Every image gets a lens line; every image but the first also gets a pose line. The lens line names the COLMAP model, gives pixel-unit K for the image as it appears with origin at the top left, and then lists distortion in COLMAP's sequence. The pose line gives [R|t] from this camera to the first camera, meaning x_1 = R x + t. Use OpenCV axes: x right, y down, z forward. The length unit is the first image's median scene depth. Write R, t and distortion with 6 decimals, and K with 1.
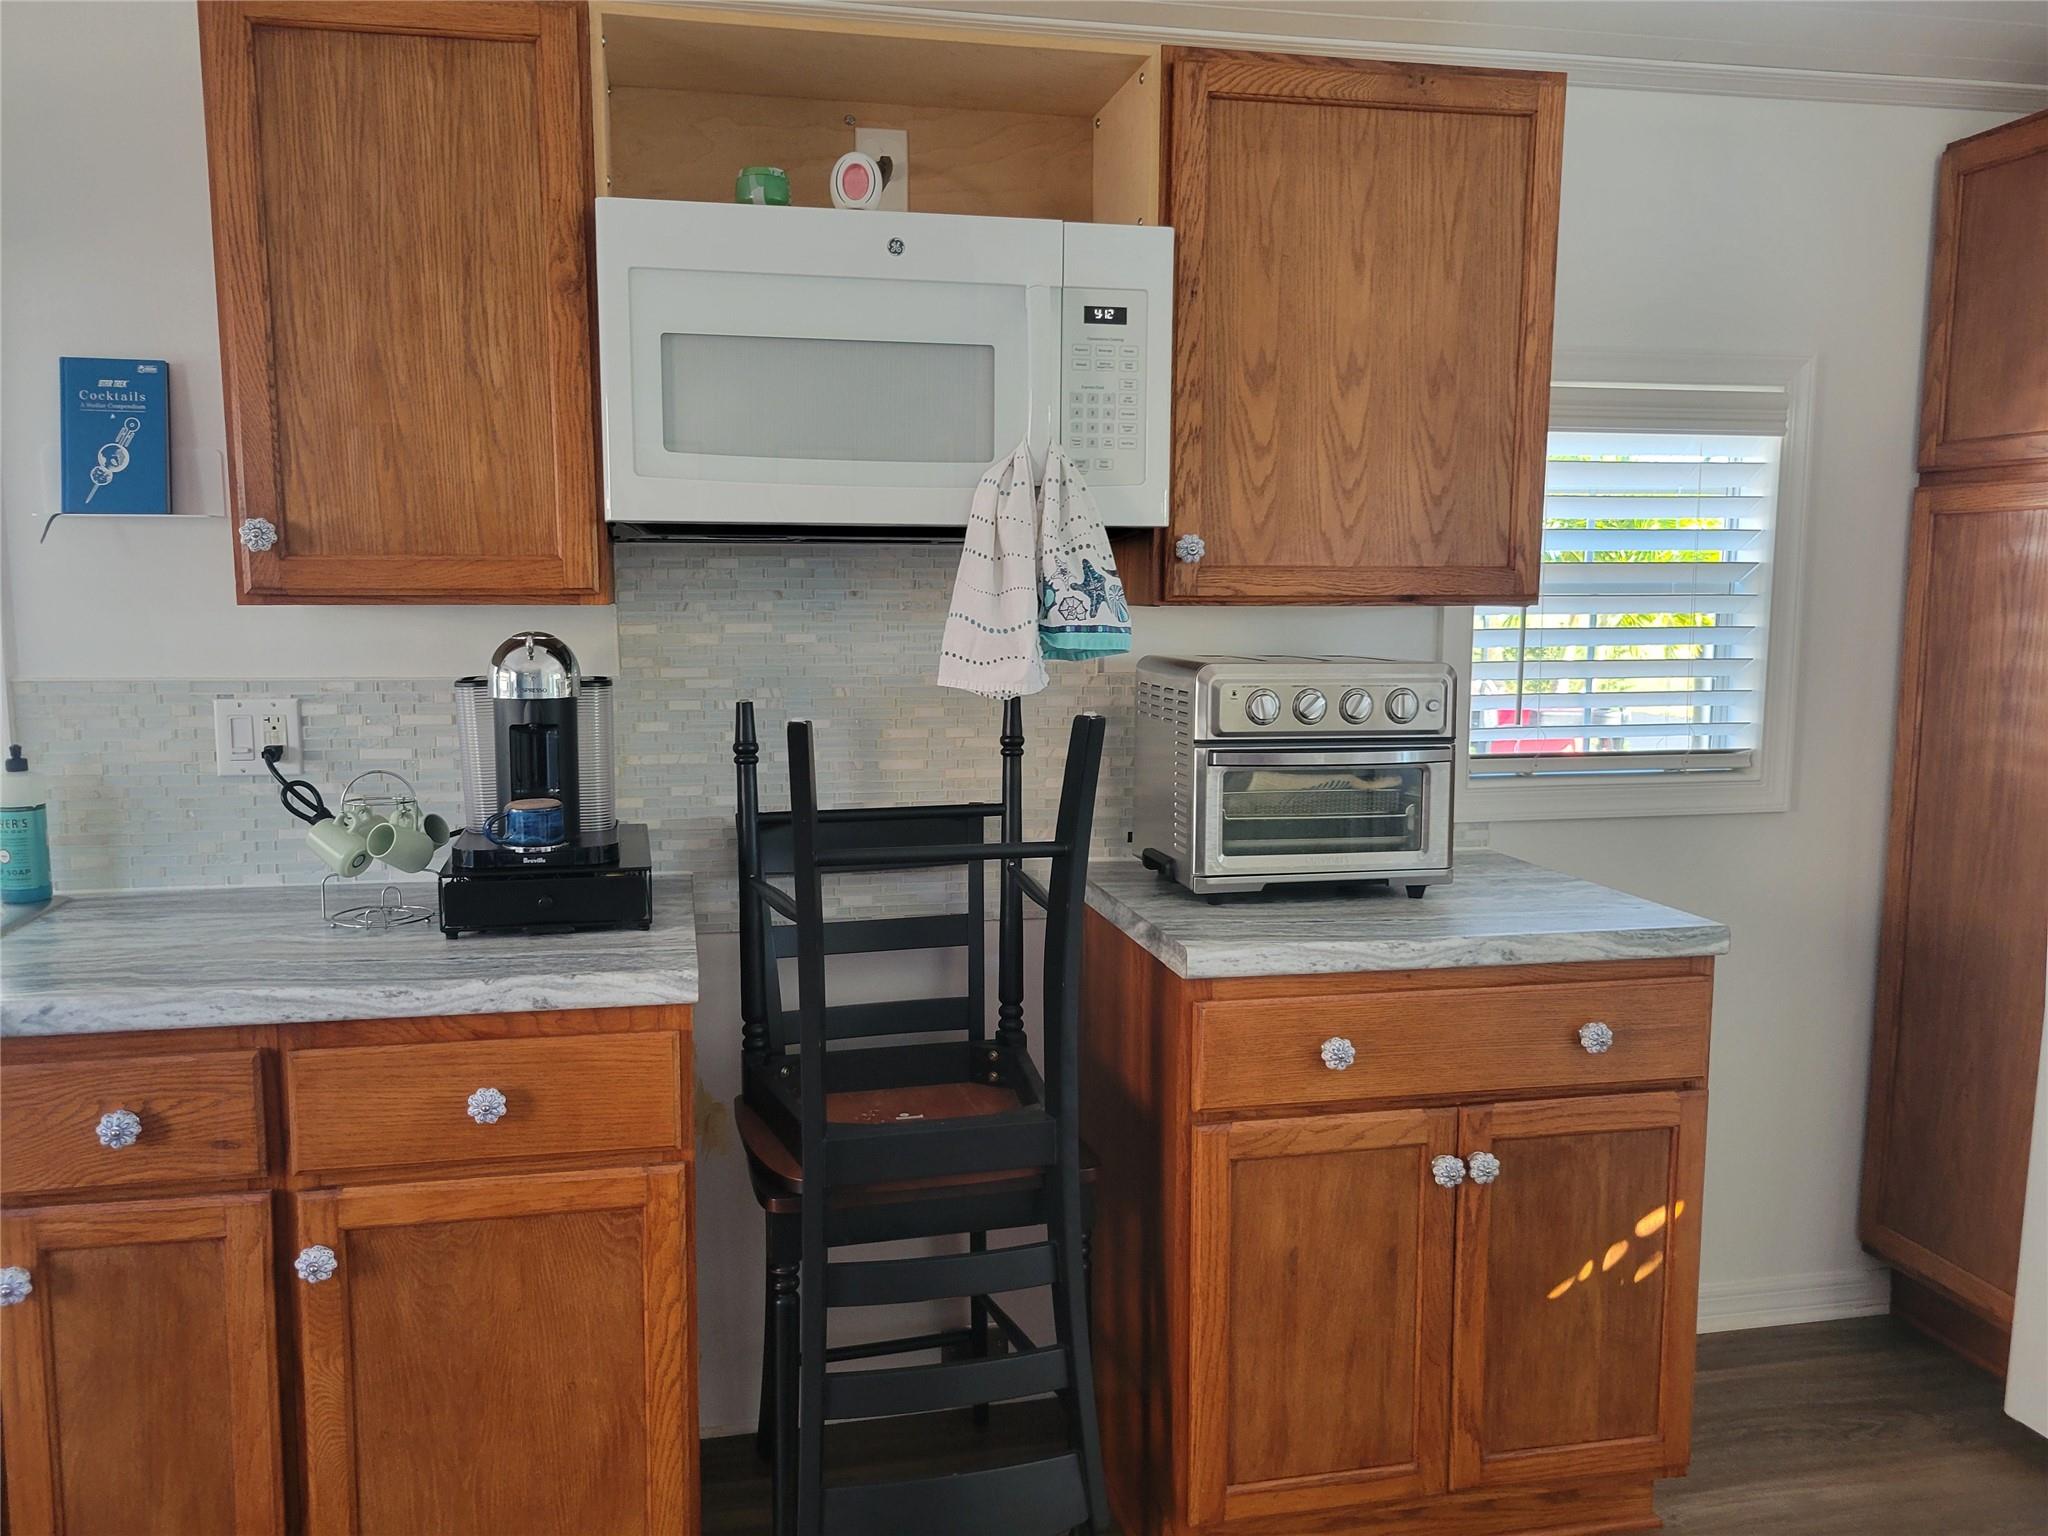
lens RADIAL K [[1536.7, 0, 989.6], [0, 1536.7, 781.1], [0, 0, 1]] dist [0.044488, -0.030366]
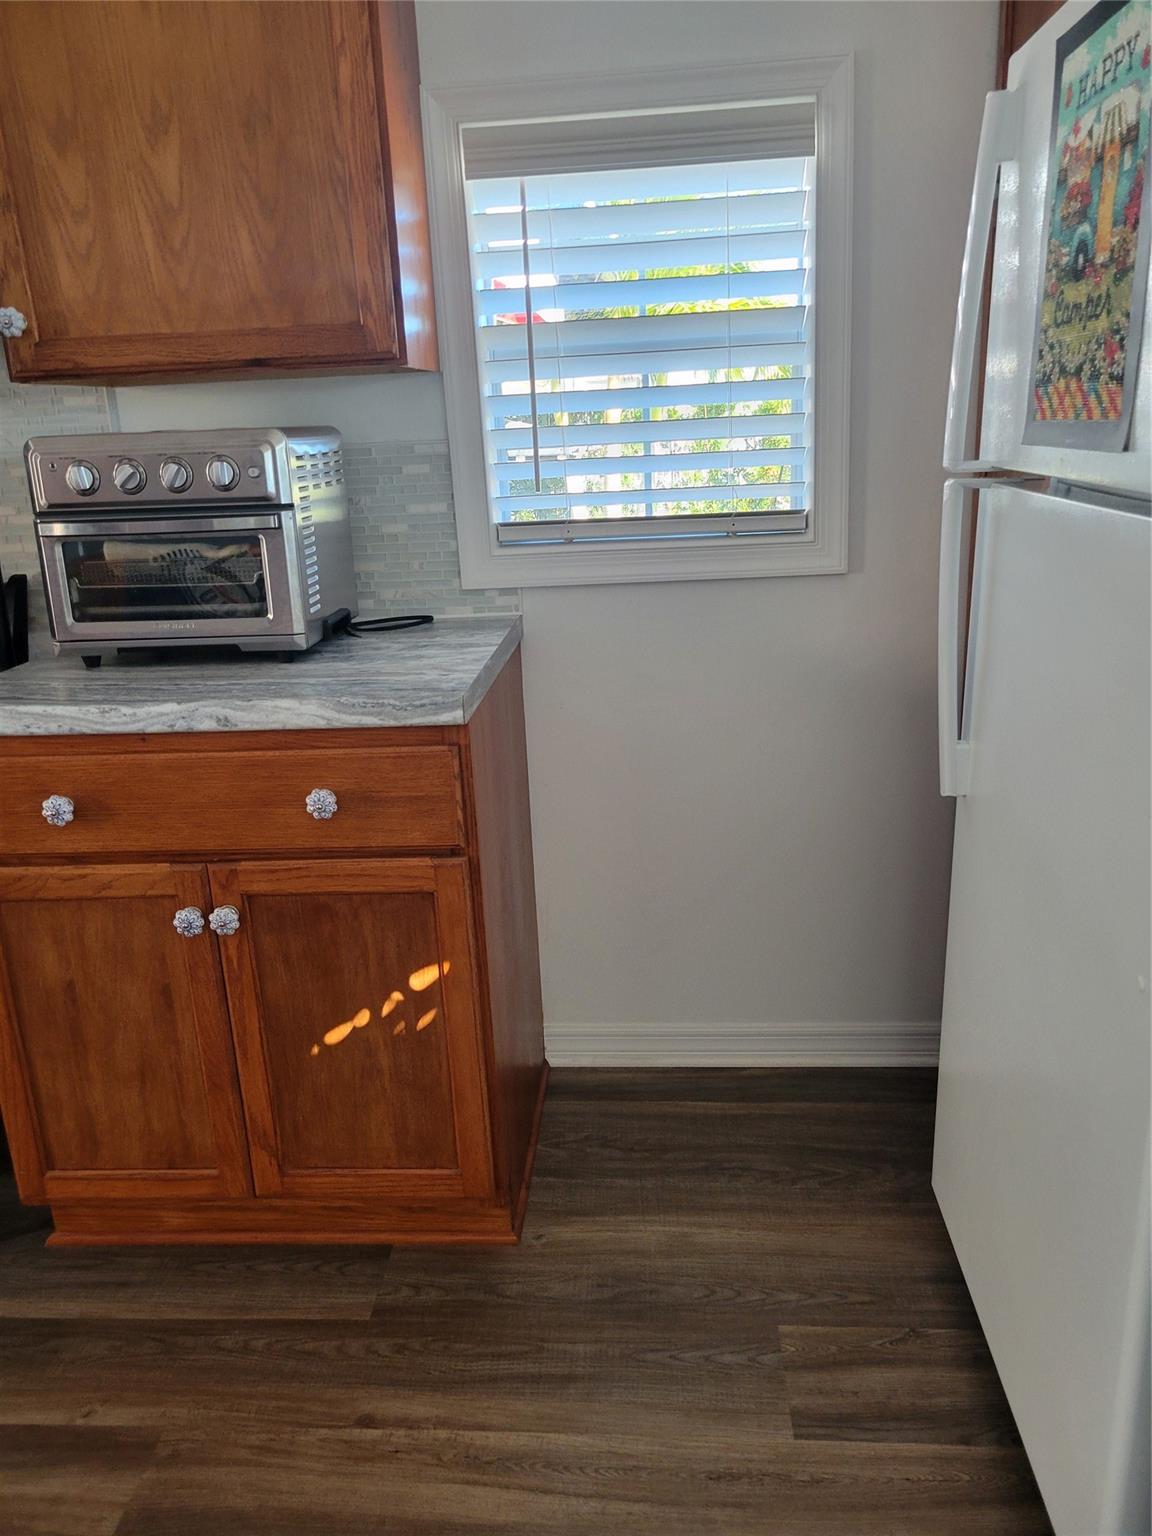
lens RADIAL K [[1152.5, 0, 570.9], [0, 1152.5, 754.1], [0, 0, 1]] dist [0.044488, -0.030366]
pose [[0.960265, 0.030721, -0.277393, 0.752093], [0.015856, 0.986312, 0.164124, 0.012597], [0.278639, -0.162000, 0.946634, 0.334654]]
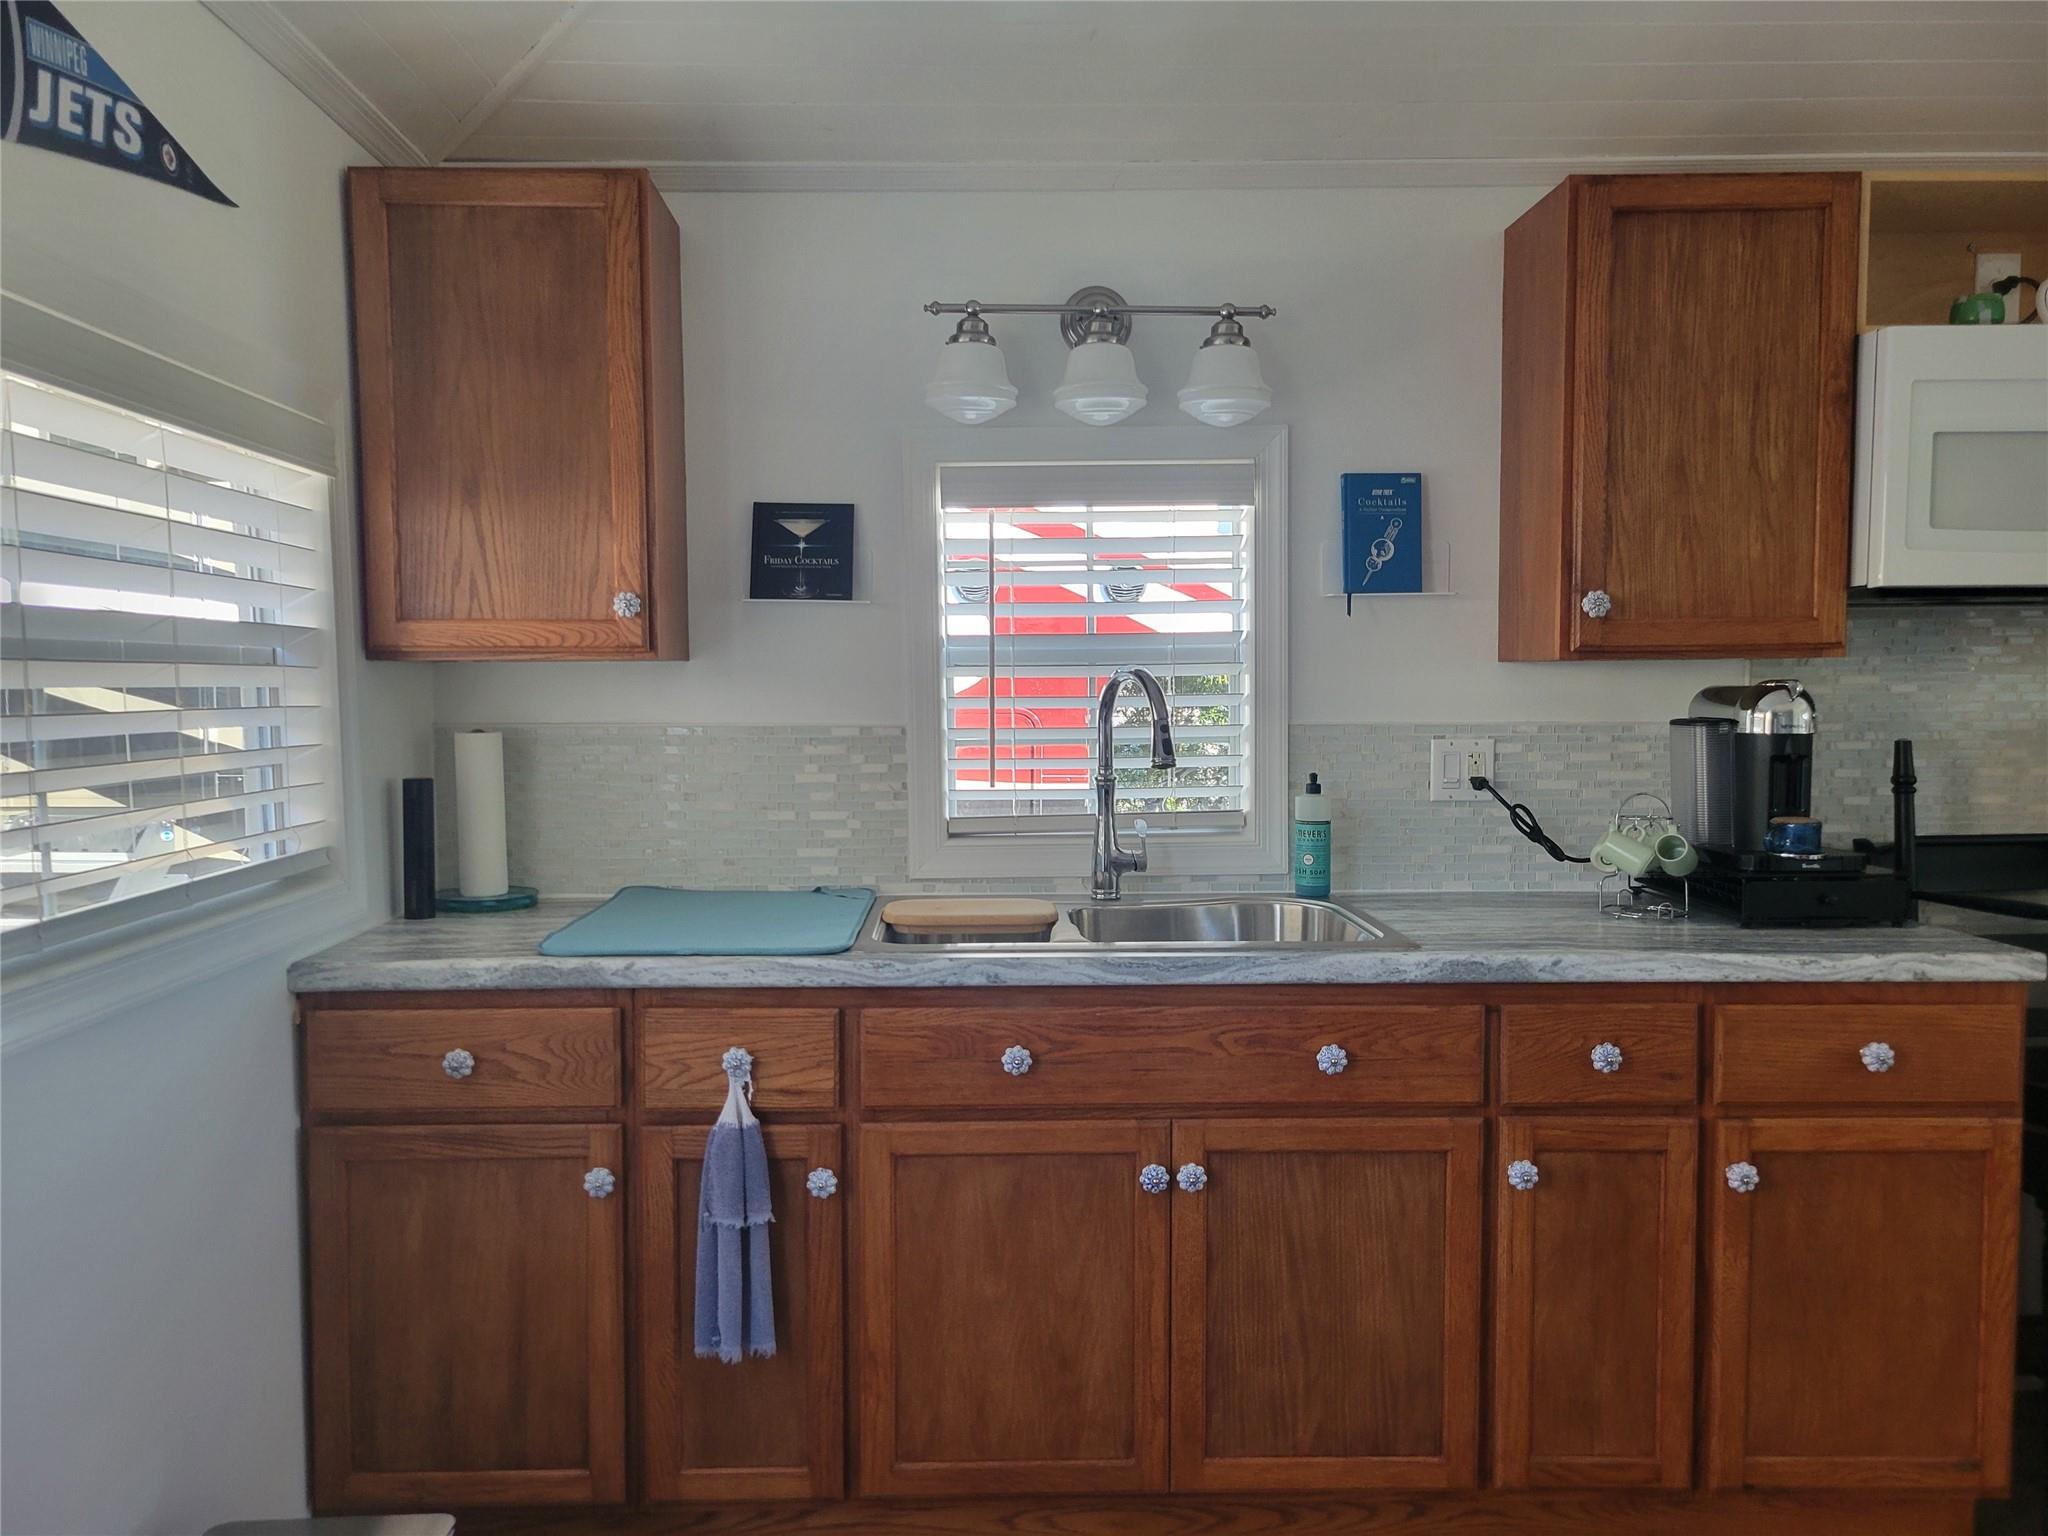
lens RADIAL K [[1536.7, 0, 992.9], [0, 1536.7, 777.1], [0, 0, 1]] dist [0.044488, -0.030366]
pose [[0.983292, 0.003945, -0.181994, -0.679542], [-0.014807, 0.998186, -0.058363, 0.060157], [0.181434, 0.060083, 0.981566, -0.304466]]
